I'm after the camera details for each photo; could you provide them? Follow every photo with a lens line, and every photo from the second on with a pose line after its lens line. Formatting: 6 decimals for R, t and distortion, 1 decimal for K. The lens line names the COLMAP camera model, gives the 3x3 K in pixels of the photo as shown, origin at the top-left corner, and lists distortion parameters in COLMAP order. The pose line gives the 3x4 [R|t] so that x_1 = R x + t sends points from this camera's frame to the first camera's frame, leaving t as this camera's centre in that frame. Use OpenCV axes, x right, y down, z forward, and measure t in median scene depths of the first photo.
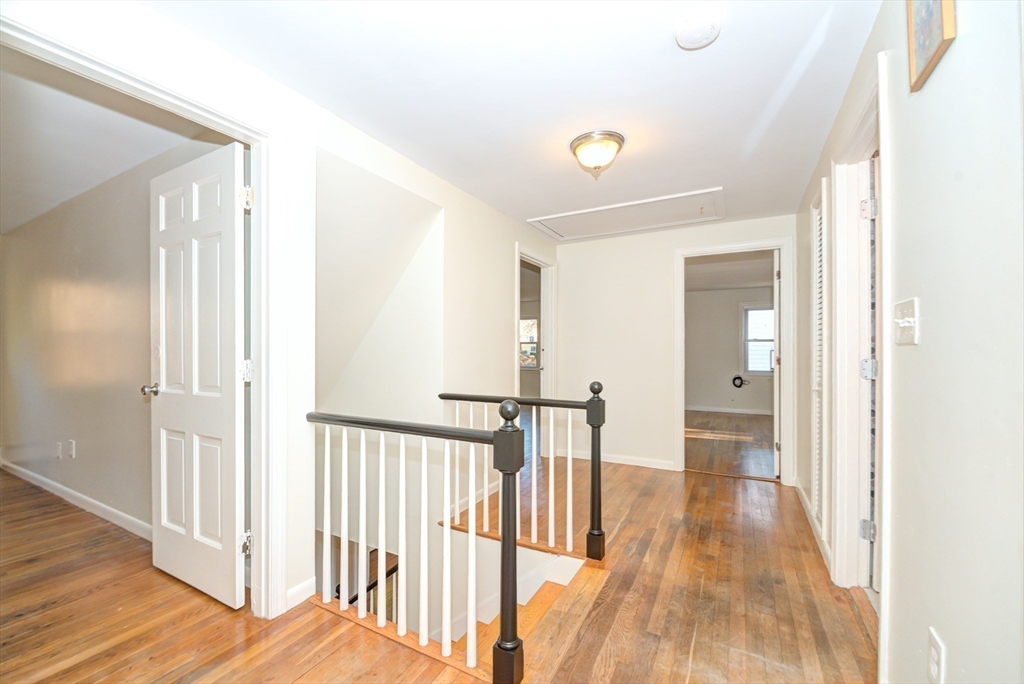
lens RADIAL K [[425.3, 0, 503.9], [0, 425.3, 351.9], [0, 0, 1]] dist [0.002134, -0.006707]
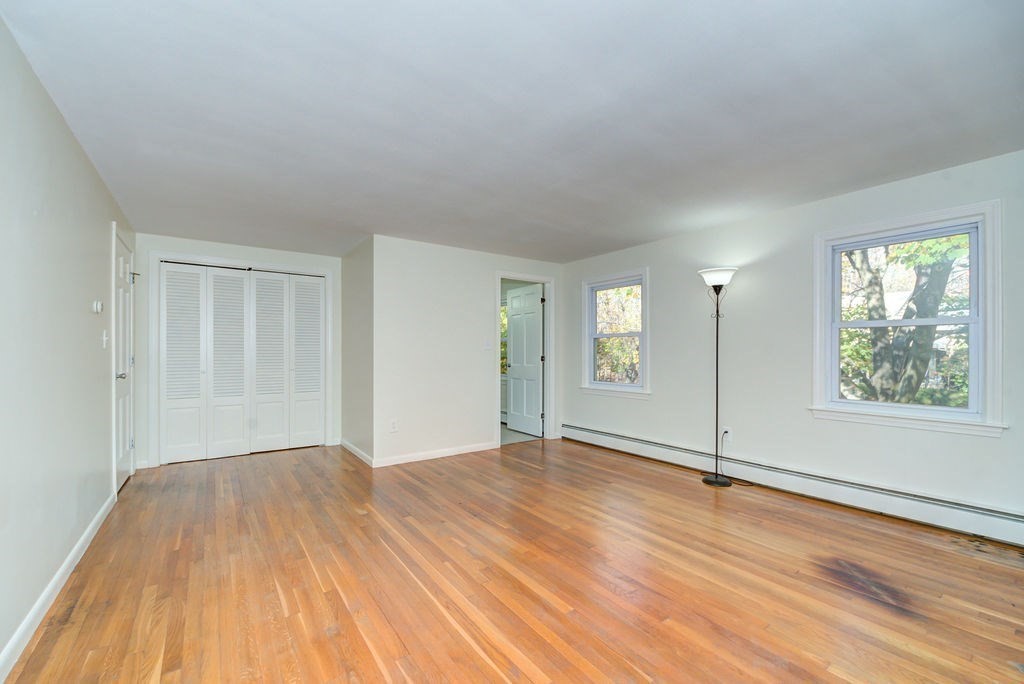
lens RADIAL K [[425.3, 0, 503.9], [0, 425.3, 351.9], [0, 0, 1]] dist [0.002134, -0.006707]
pose [[0.897736, 0.003467, -0.440520, 0.436280], [-0.004772, 0.999987, -0.001856, 0.015876], [0.440508, 0.003768, 0.897741, -1.722363]]
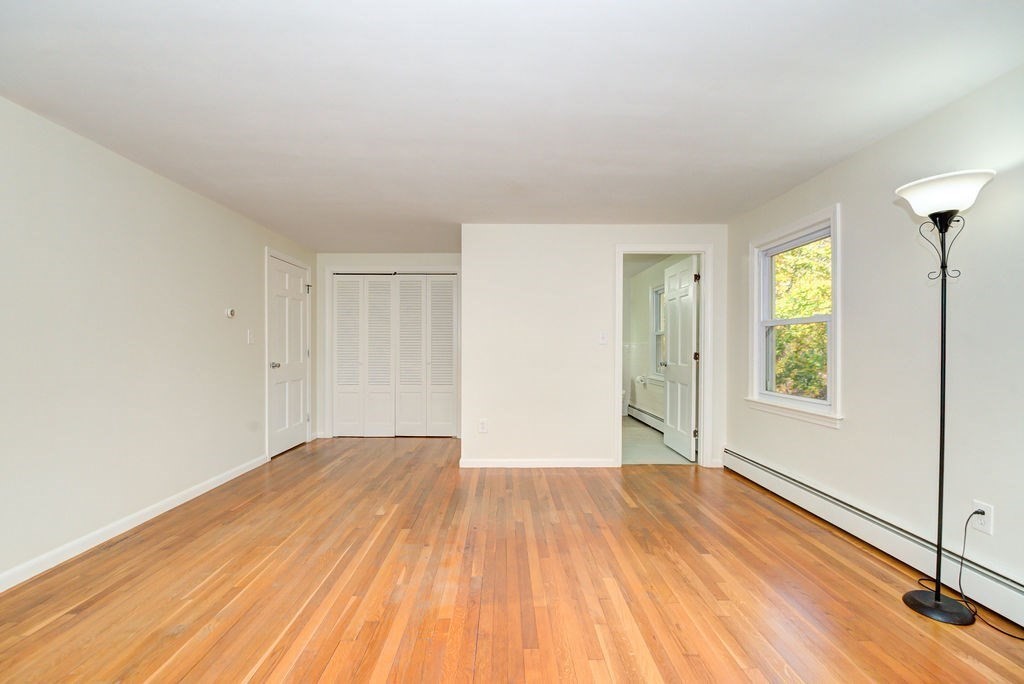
lens RADIAL K [[425.3, 0, 503.9], [0, 425.3, 351.9], [0, 0, 1]] dist [0.002134, -0.006707]
pose [[0.479583, 0.014223, -0.877381, 0.808325], [-0.006363, 0.999899, 0.012731, 0.010938], [0.877474, -0.000523, 0.479625, -0.896929]]
